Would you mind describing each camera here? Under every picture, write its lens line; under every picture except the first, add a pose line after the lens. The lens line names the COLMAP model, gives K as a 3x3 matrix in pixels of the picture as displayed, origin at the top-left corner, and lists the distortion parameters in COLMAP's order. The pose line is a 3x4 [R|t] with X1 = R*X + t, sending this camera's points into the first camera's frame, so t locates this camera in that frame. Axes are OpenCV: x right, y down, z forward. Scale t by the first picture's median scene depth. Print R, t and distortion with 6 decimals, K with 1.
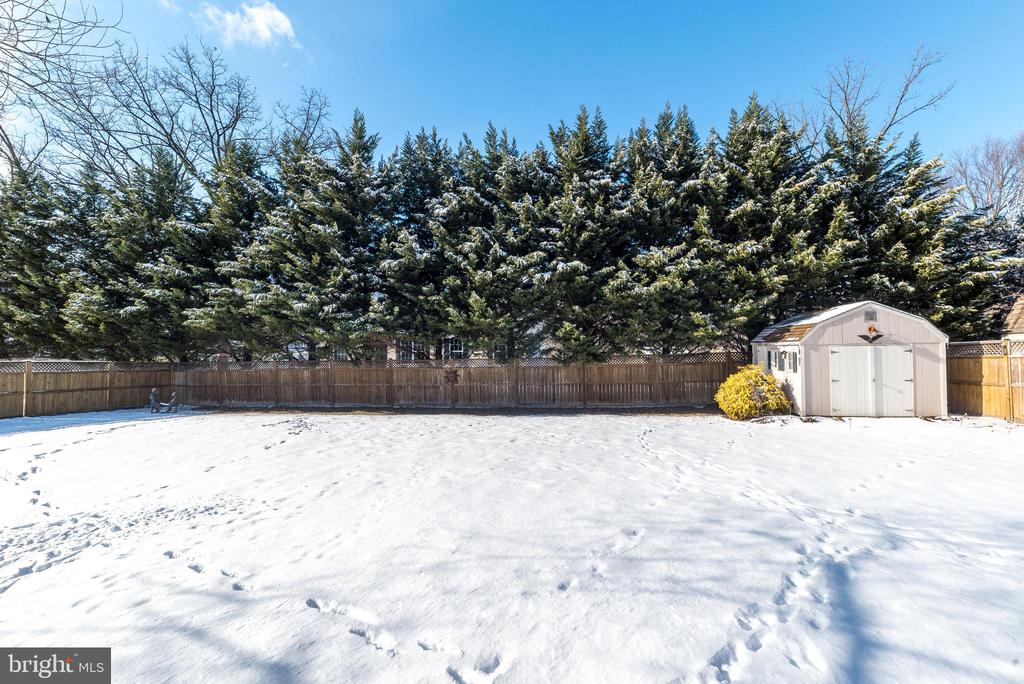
lens RADIAL K [[449.1, 0, 513.0], [0, 449.1, 344.5], [0, 0, 1]] dist [0.012025, -0.001144]
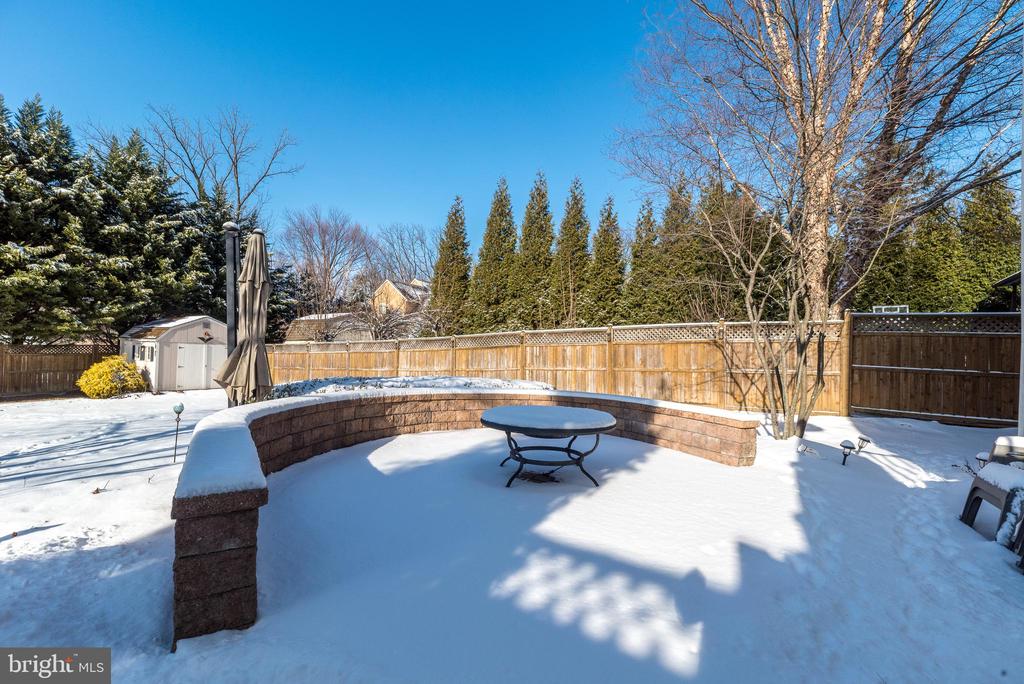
lens RADIAL K [[449.1, 0, 512.9], [0, 449.1, 343.1], [0, 0, 1]] dist [0.012025, -0.001144]
pose [[0.384456, 0.041234, 0.922222, -0.205736], [-0.046131, 0.998612, -0.025419, -0.008837], [-0.921990, -0.032770, 0.385824, -0.490820]]
